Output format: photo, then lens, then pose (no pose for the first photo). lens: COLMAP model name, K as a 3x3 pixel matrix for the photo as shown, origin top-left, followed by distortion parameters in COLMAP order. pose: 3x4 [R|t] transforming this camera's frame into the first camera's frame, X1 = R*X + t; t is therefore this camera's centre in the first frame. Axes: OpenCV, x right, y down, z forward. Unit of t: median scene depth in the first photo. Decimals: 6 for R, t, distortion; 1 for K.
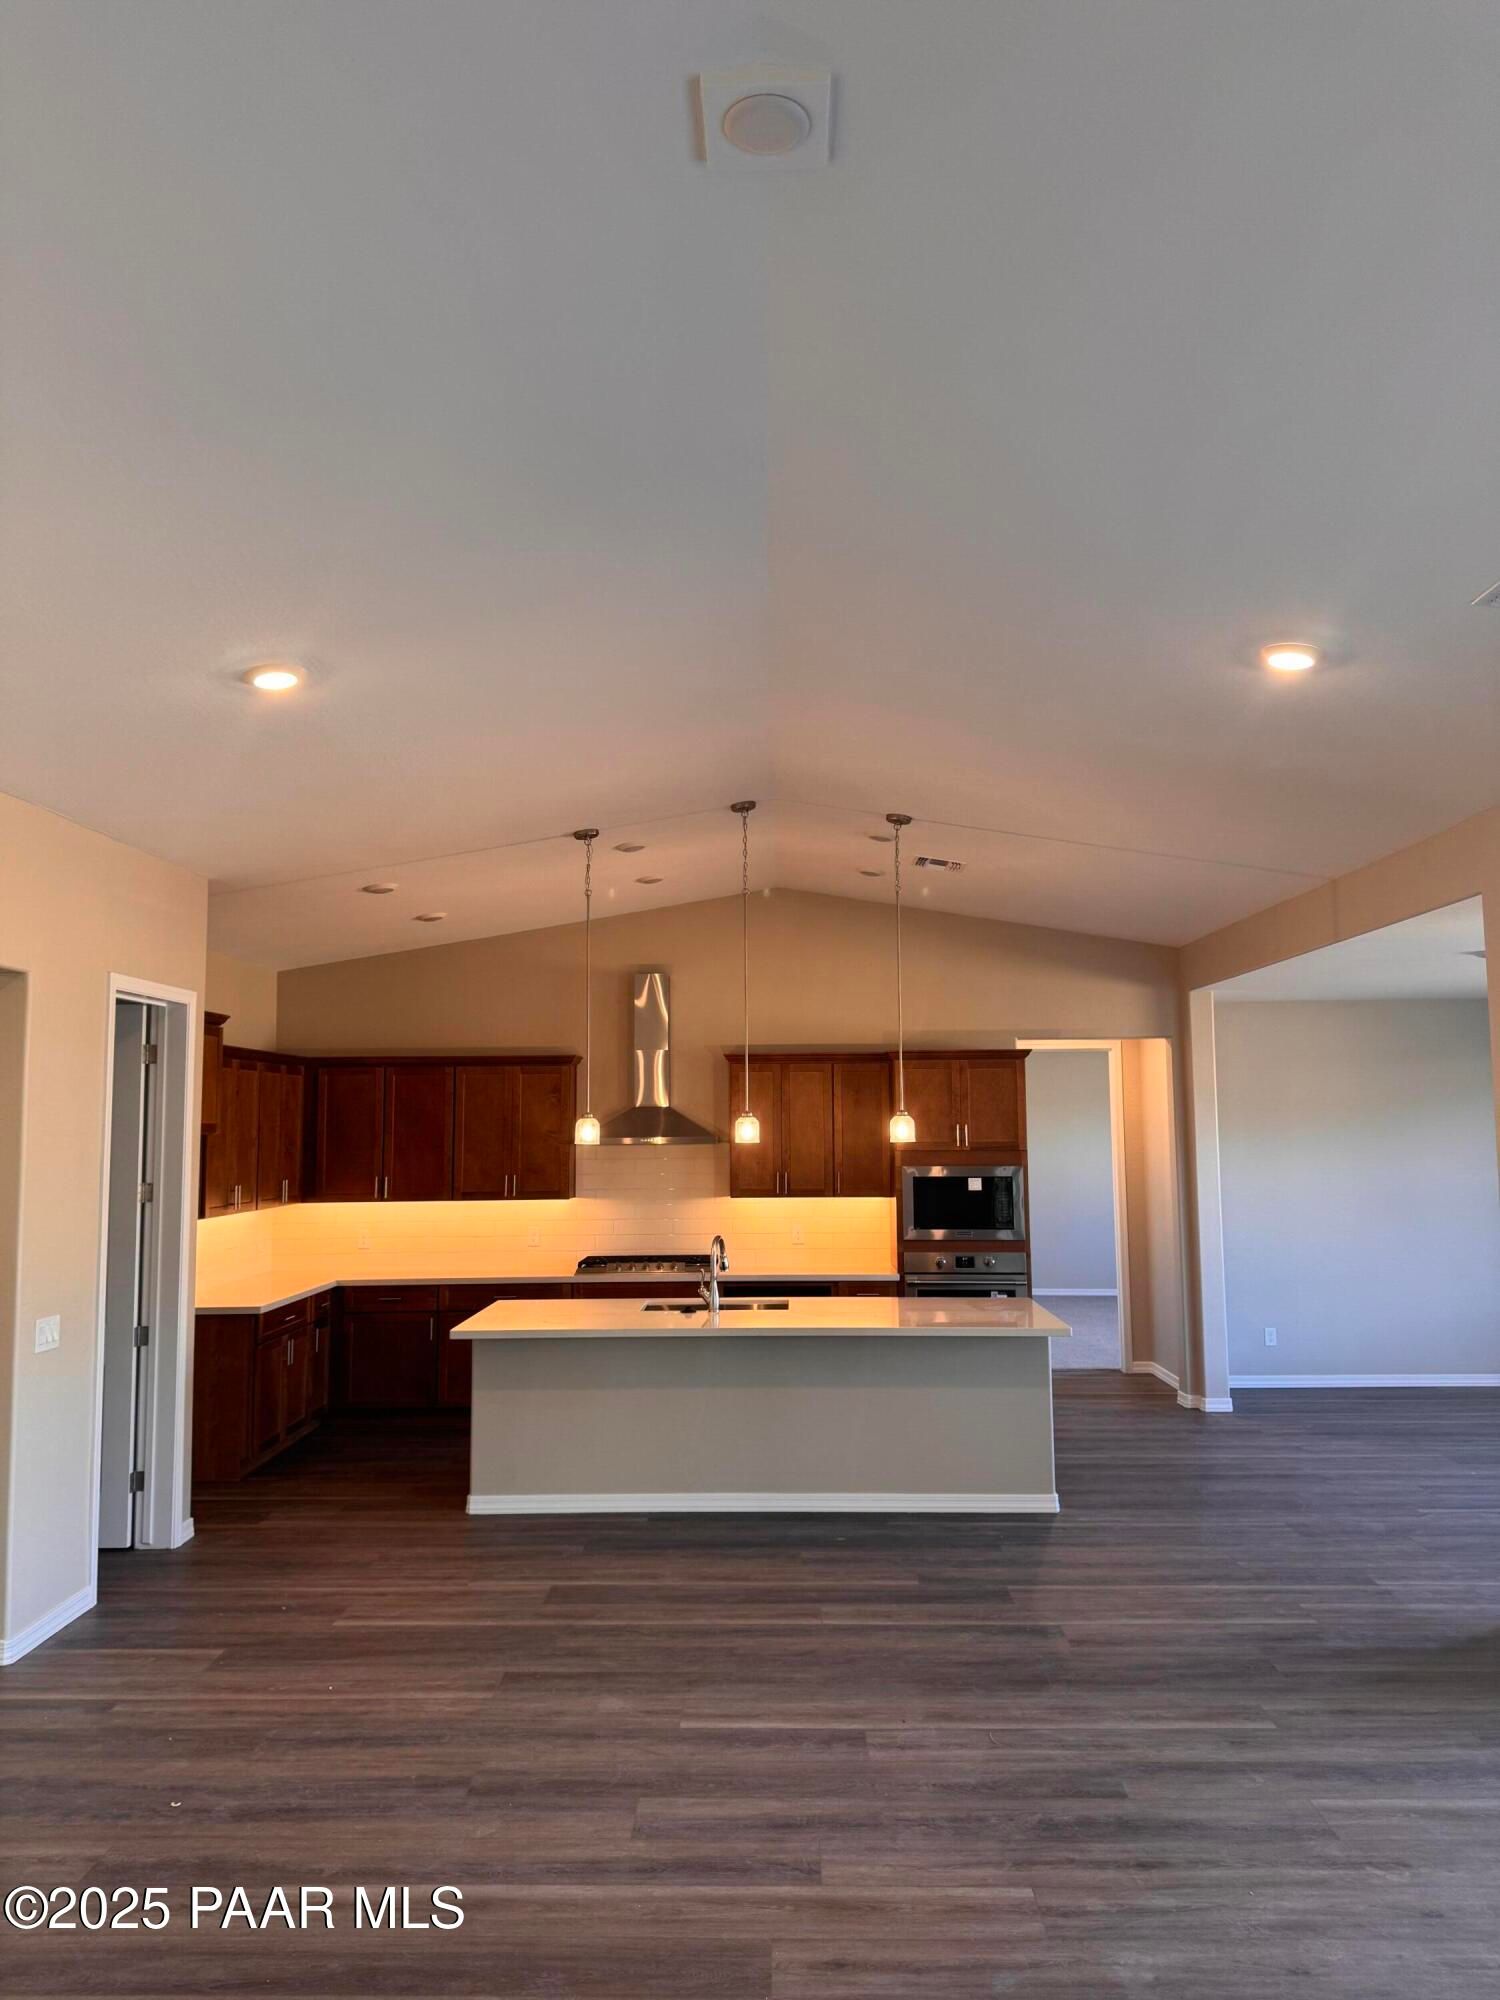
lens RADIAL K [[1416.8, 0, 778.4], [0, 1416.8, 978.6], [0, 0, 1]] dist [0.077072, -0.092117]
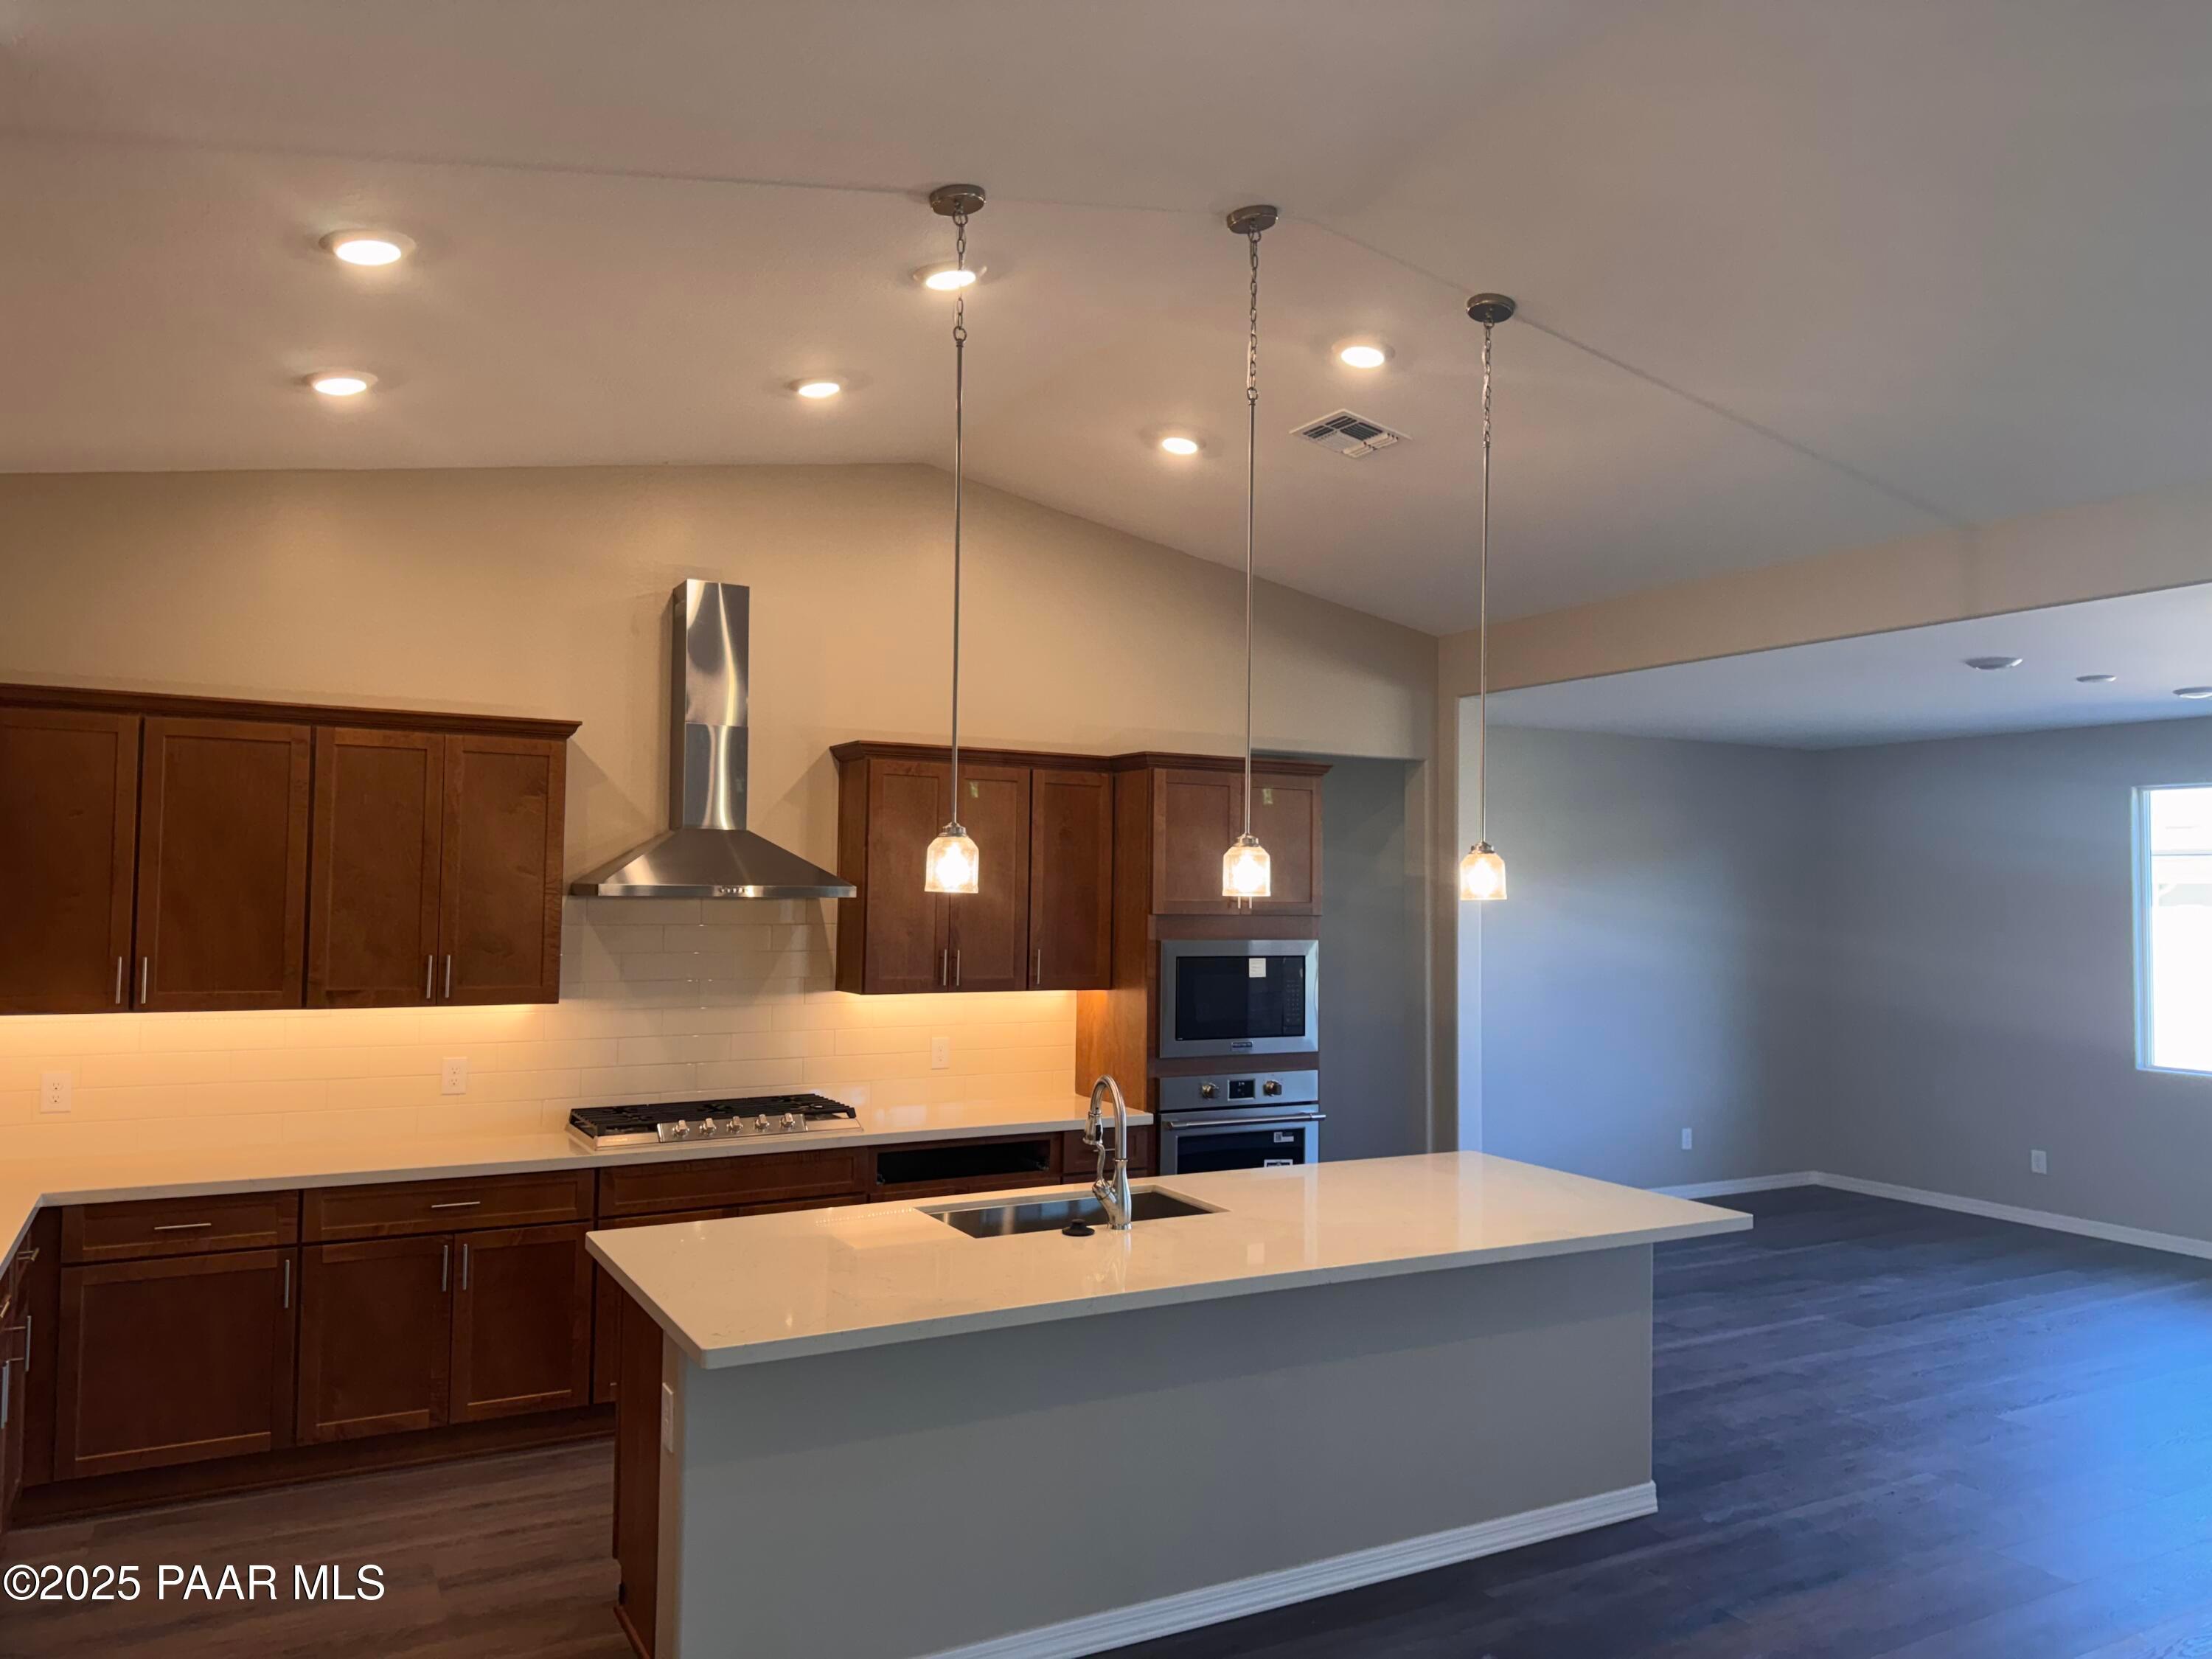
lens RADIAL K [[1567.0, 0, 1111.0], [0, 1567.0, 834.9], [0, 0, 1]] dist [0.077072, -0.092117]
pose [[0.869621, 0.036632, 0.492360, -0.265521], [-0.070335, 0.996264, 0.050105, 0.054614], [-0.488685, -0.078202, 0.868948, 0.424913]]
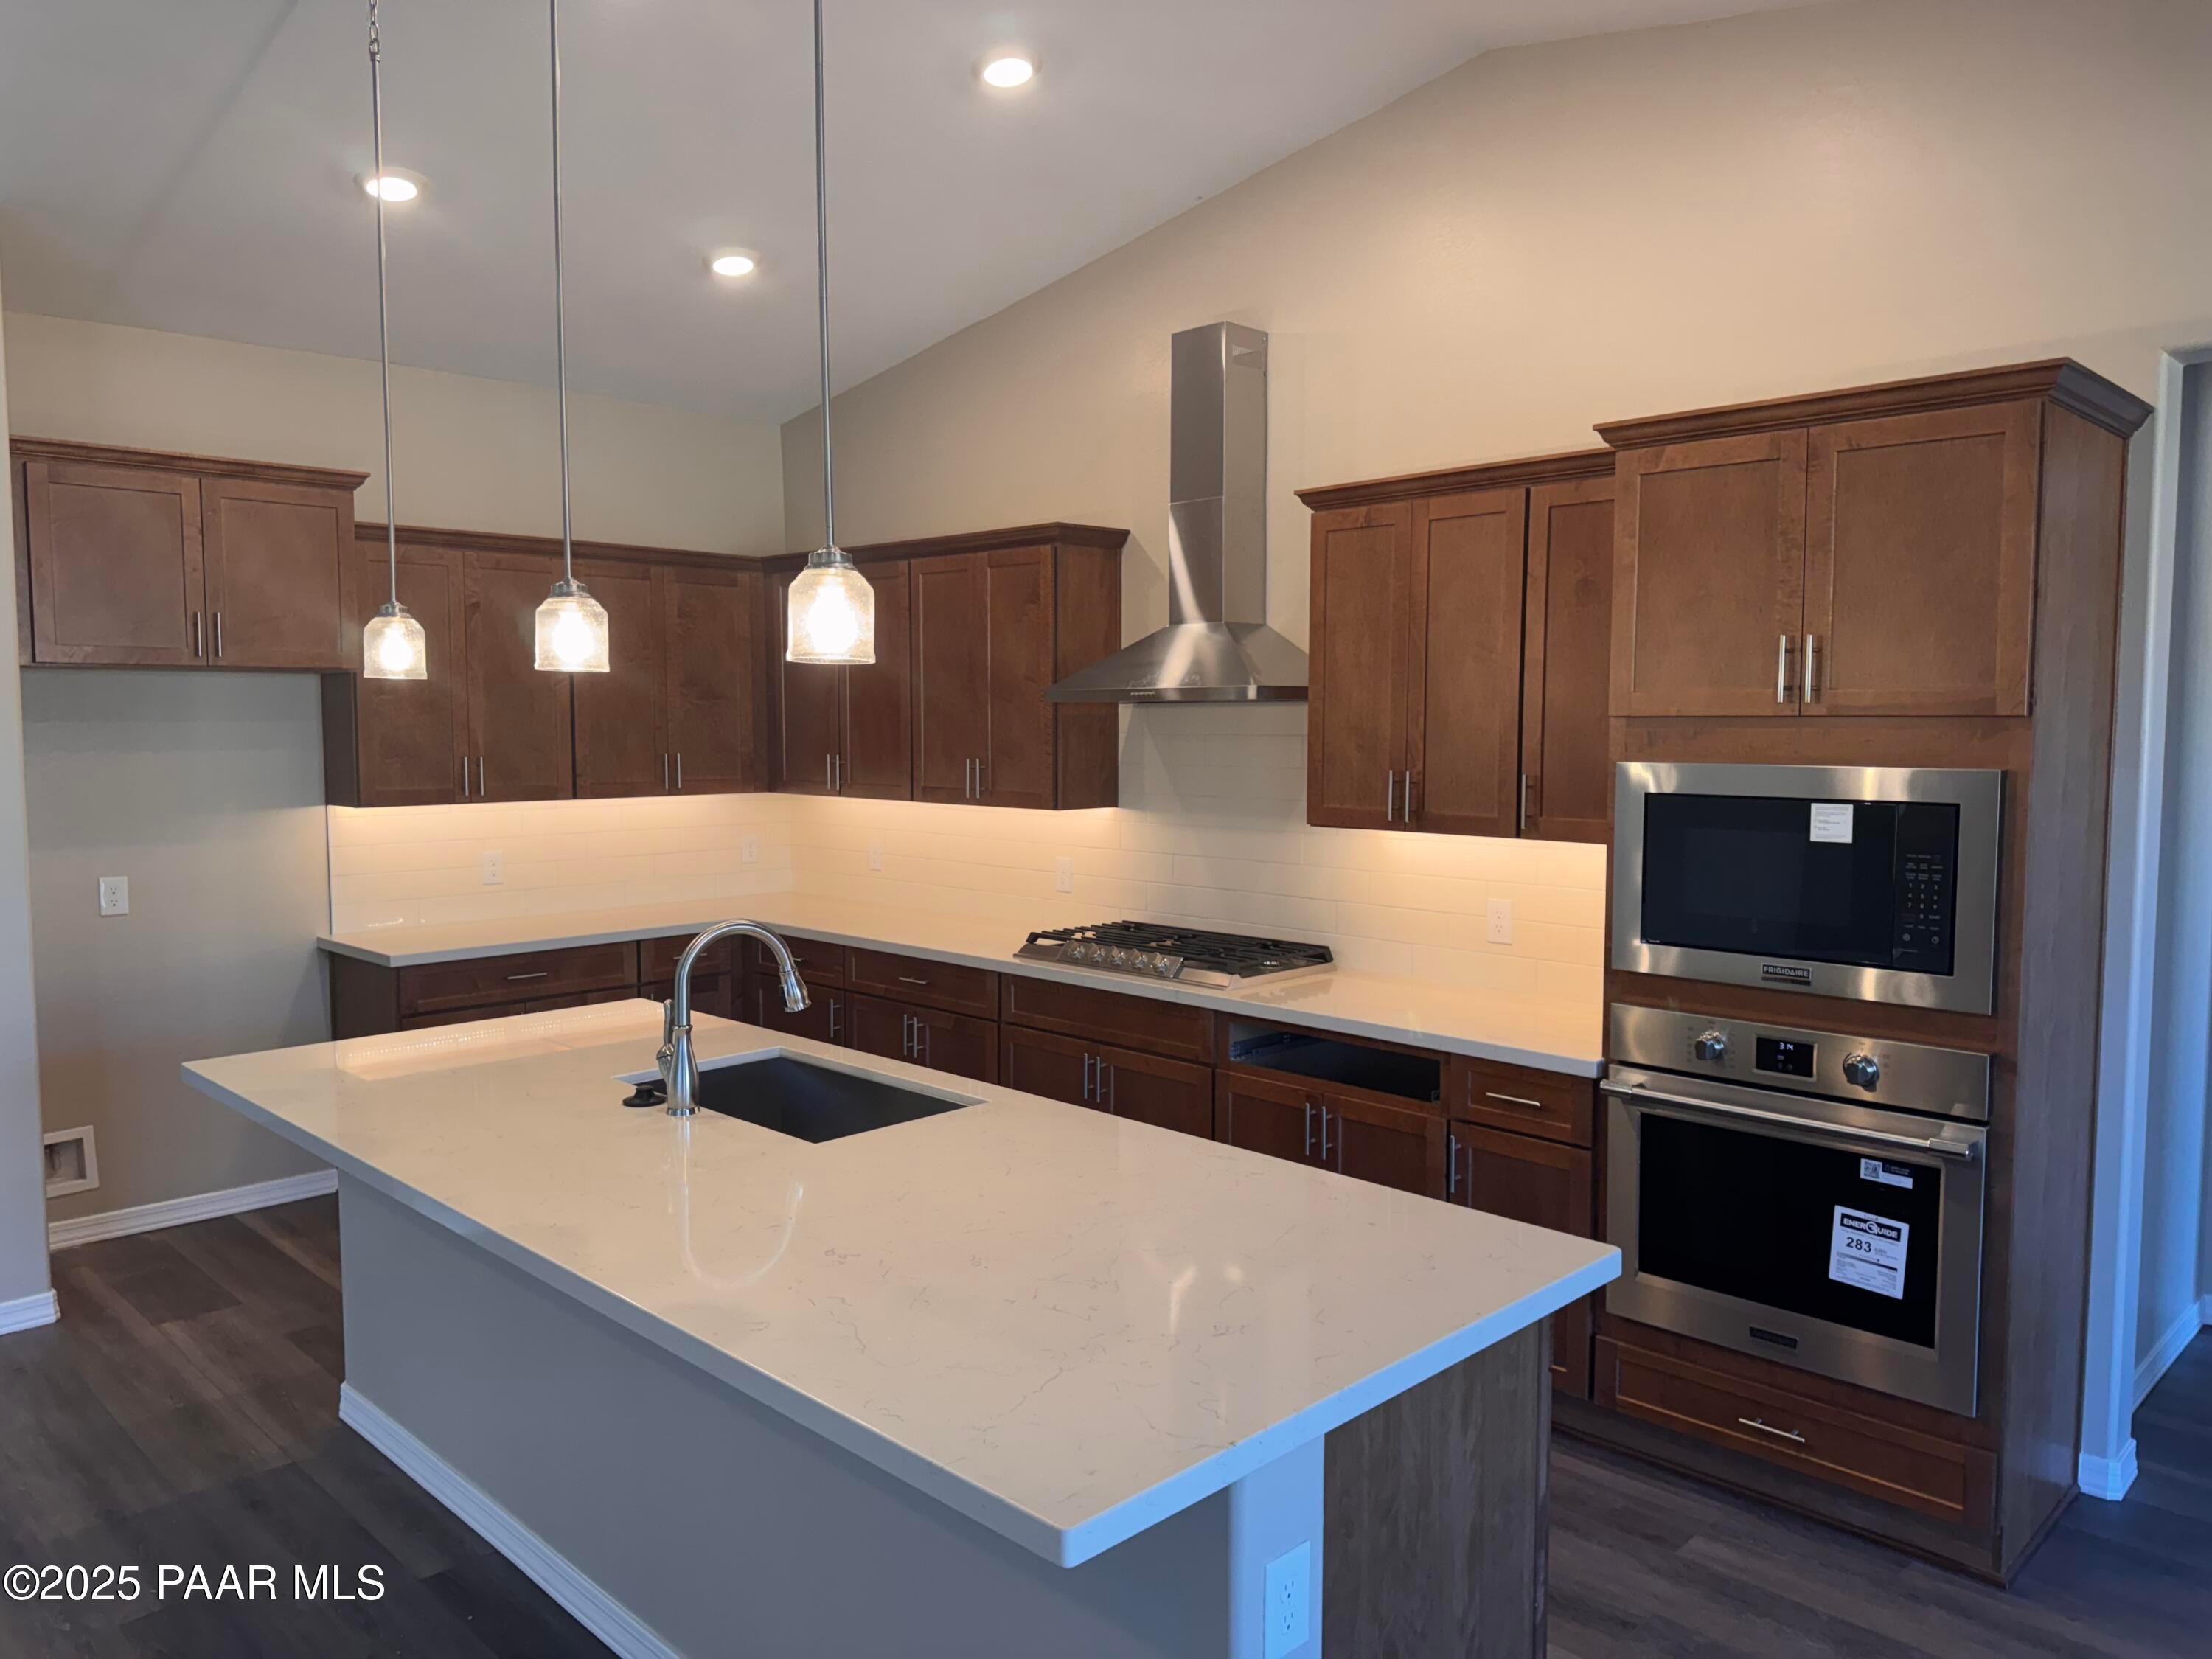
lens RADIAL K [[1567.0, 0, 1114.9], [0, 1567.0, 843.0], [0, 0, 1]] dist [0.077072, -0.092117]
pose [[0.710540, 0.063903, -0.700749, 0.271063], [0.066975, 0.985205, 0.157754, 0.082490], [0.700462, -0.159023, 0.695748, 0.641078]]
